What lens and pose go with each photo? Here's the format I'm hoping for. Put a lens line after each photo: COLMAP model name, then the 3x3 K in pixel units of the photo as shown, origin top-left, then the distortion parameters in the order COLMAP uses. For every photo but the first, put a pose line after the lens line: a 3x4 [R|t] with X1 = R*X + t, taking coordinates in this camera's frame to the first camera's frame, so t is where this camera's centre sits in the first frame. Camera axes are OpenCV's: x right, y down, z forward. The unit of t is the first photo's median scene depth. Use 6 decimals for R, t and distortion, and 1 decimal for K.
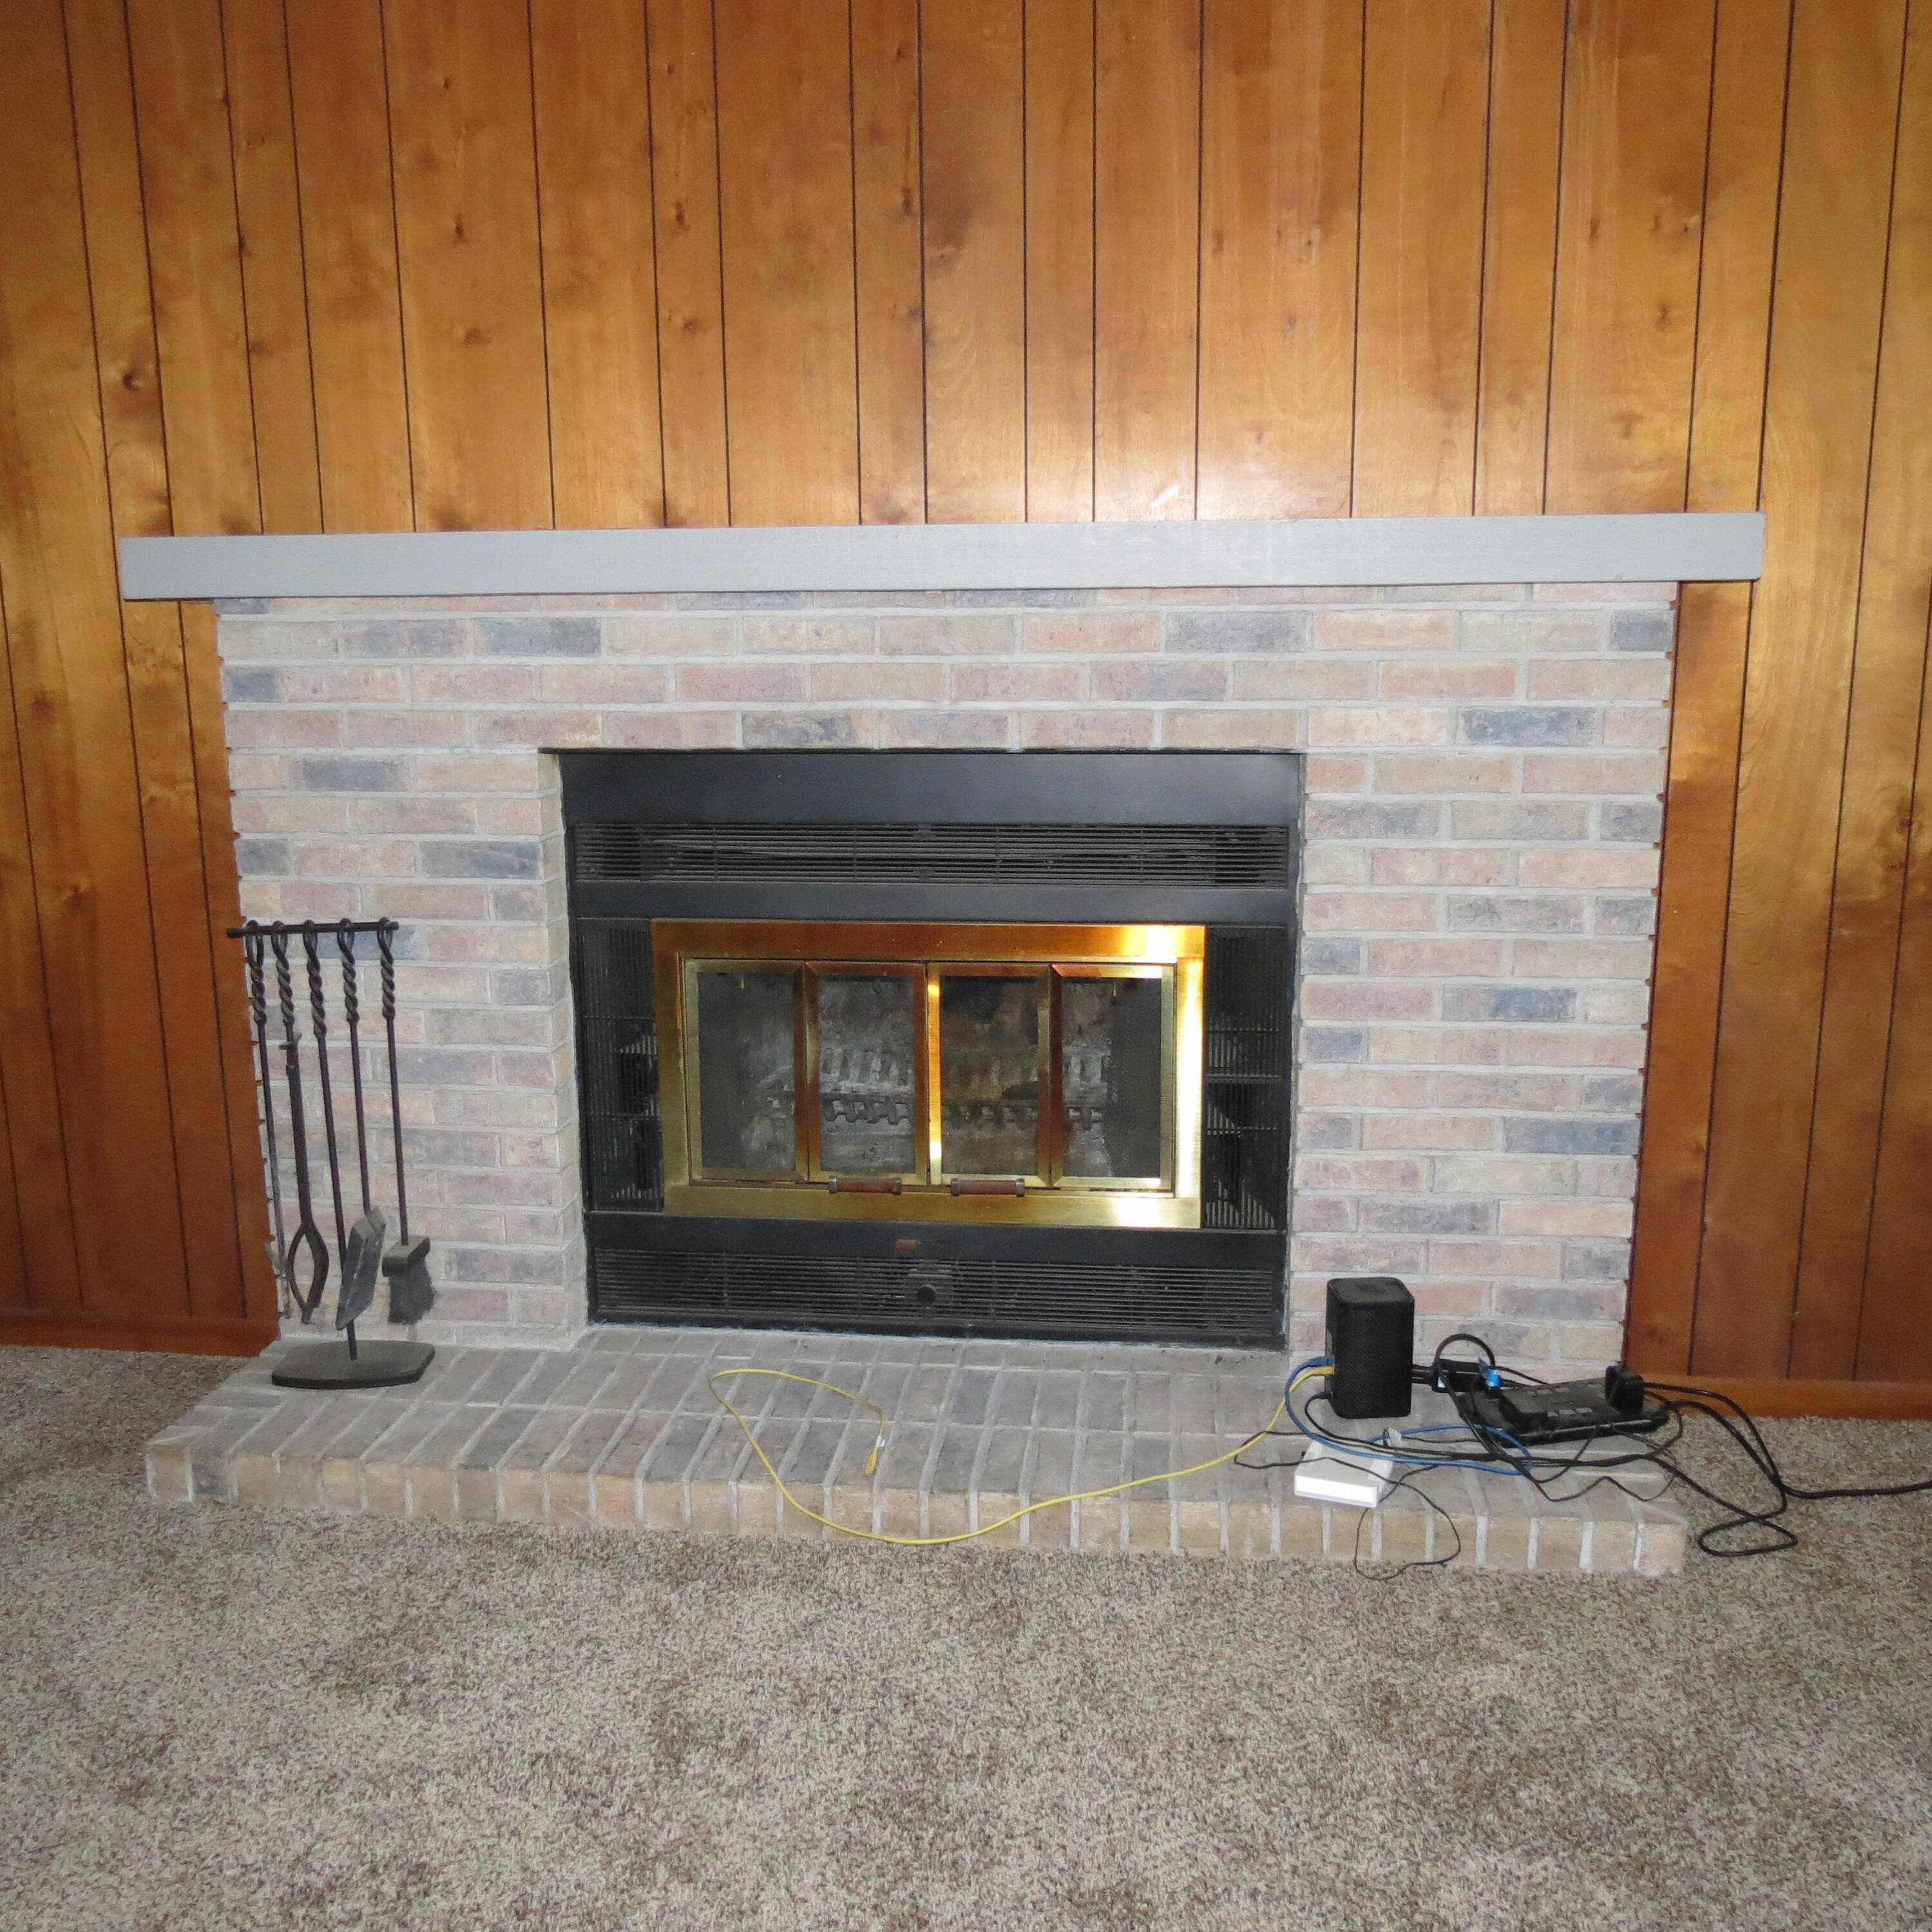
lens RADIAL K [[1867.7, 0, 961.9], [0, 1867.7, 965.5], [0, 0, 1]] dist [-0.013861, 0.000000]
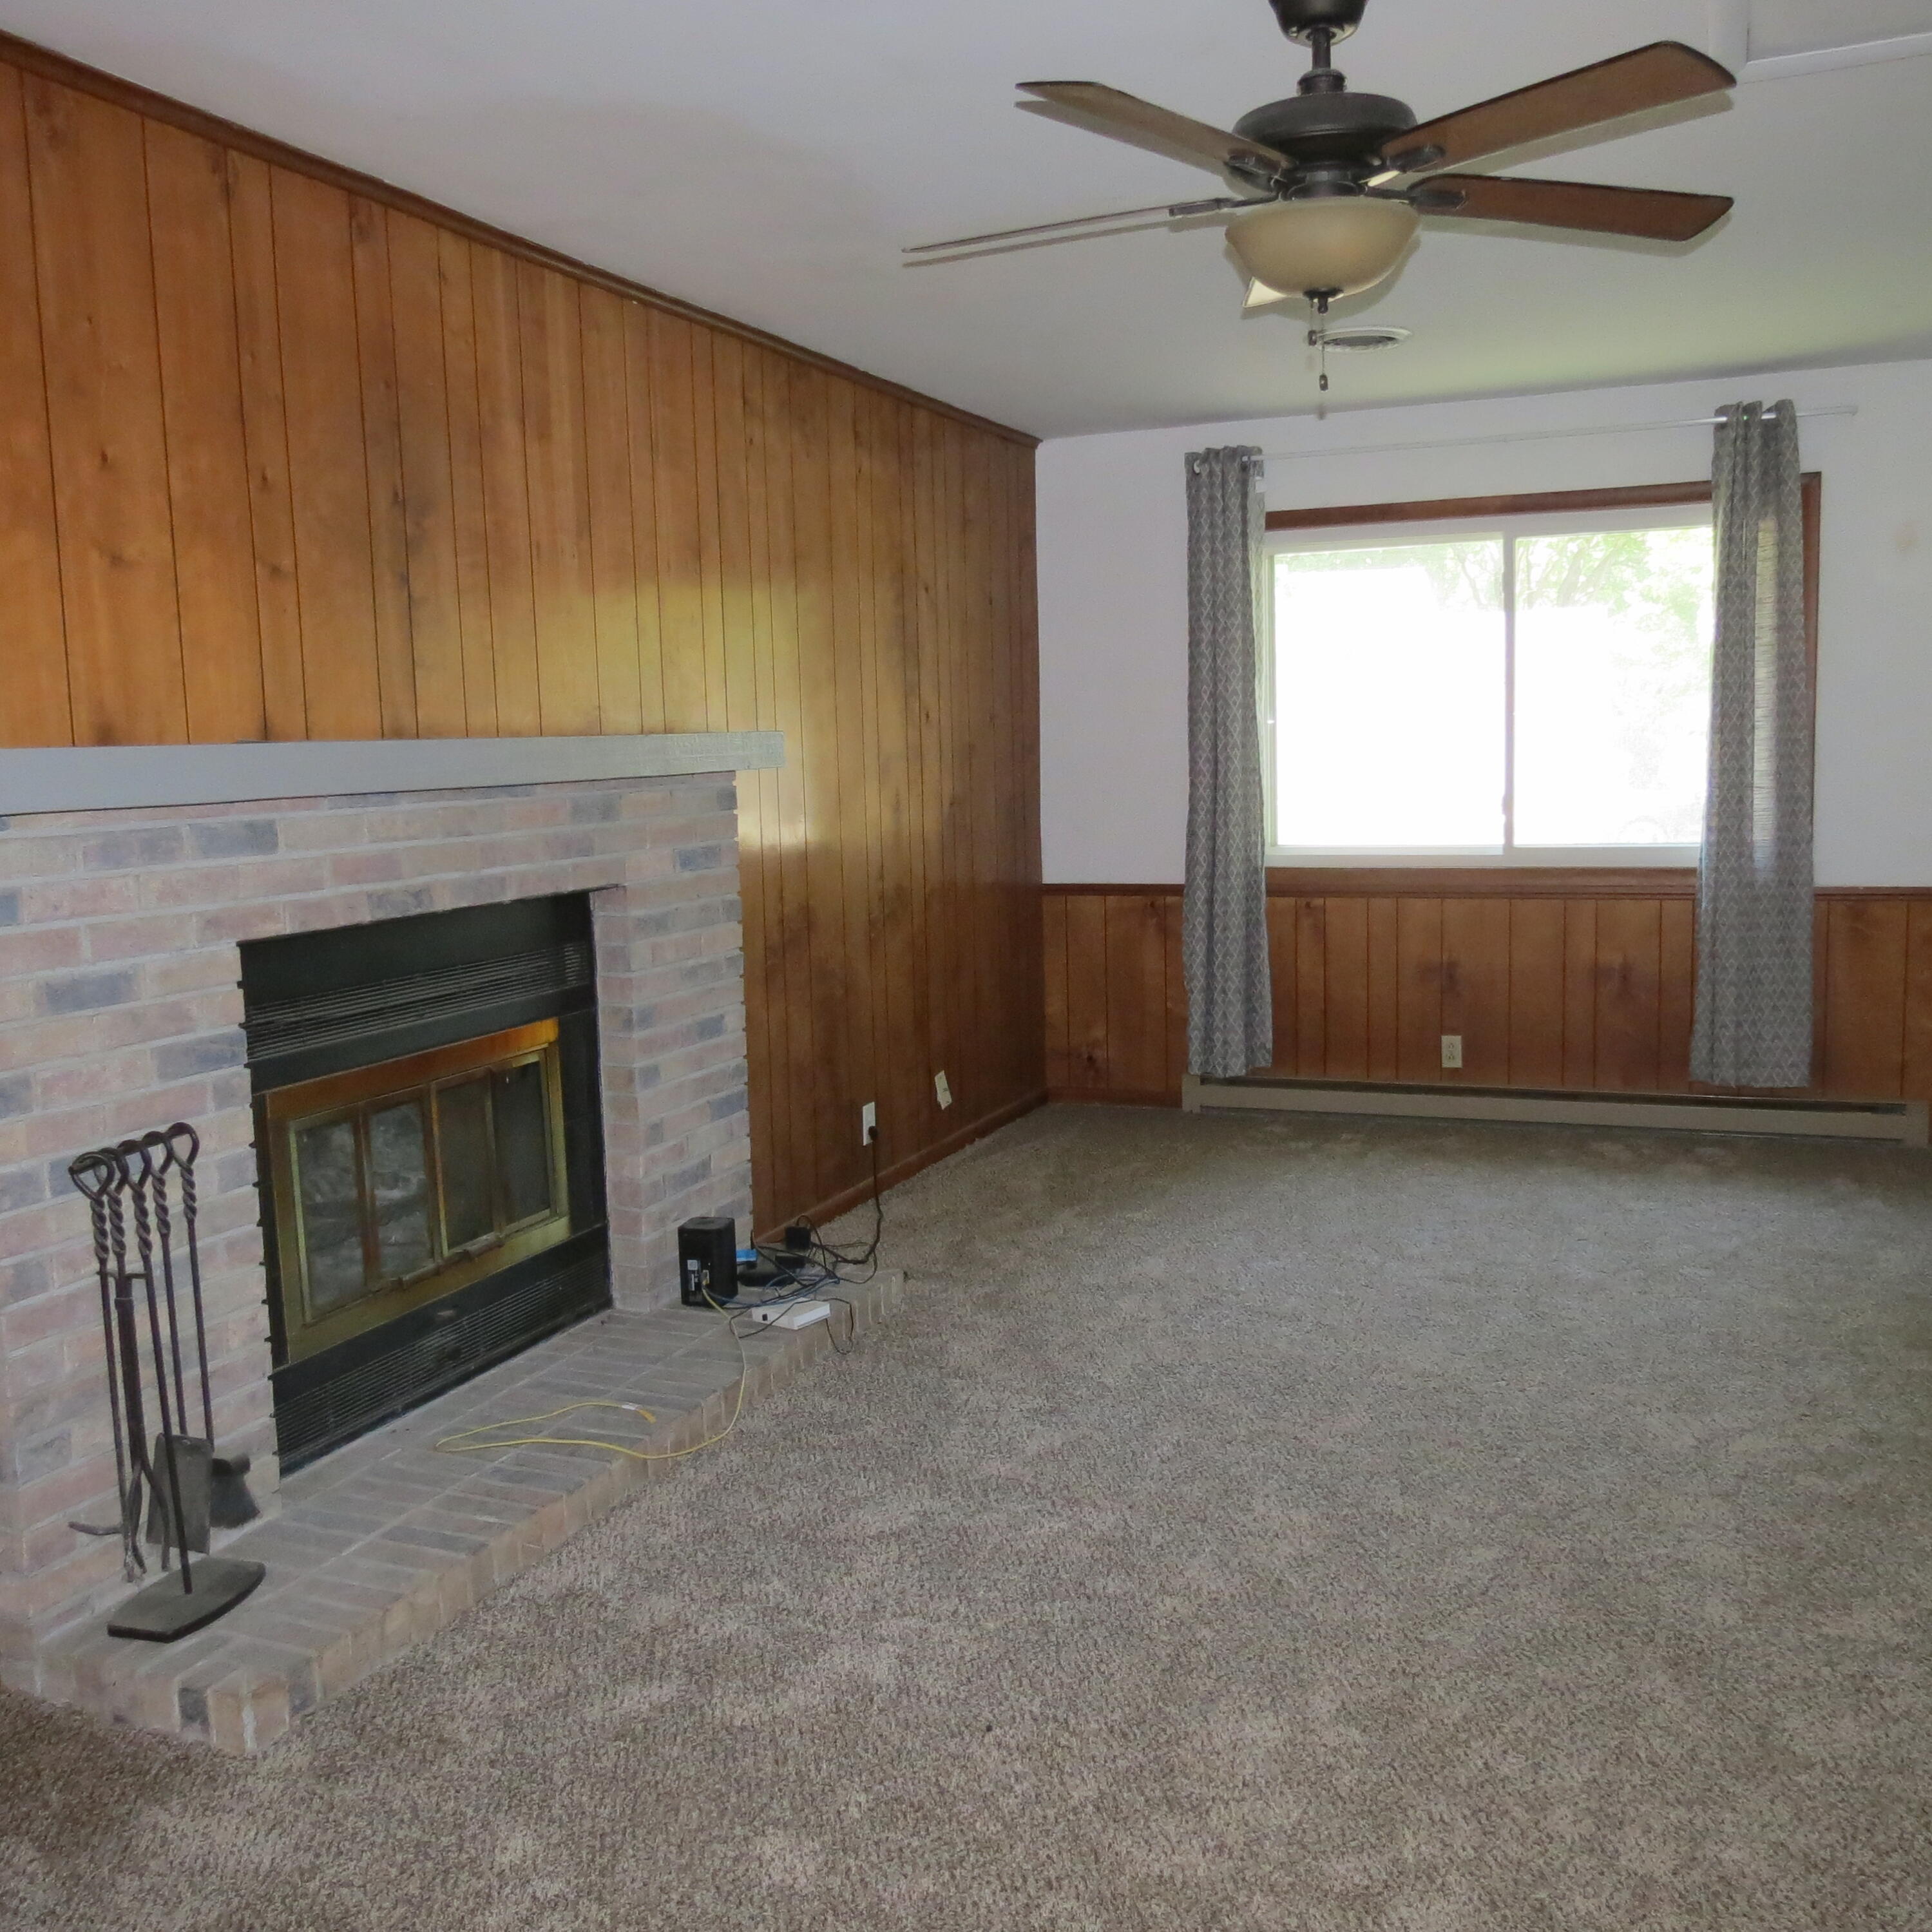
lens RADIAL K [[1867.7, 0, 958.8], [0, 1867.7, 968.0], [0, 0, 1]] dist [-0.013861, 0.000000]
pose [[0.269692, -0.115597, 0.955983, -1.158753], [0.221353, 0.973625, 0.055284, -0.070021], [-0.937160, 0.196700, 0.288167, 0.308112]]
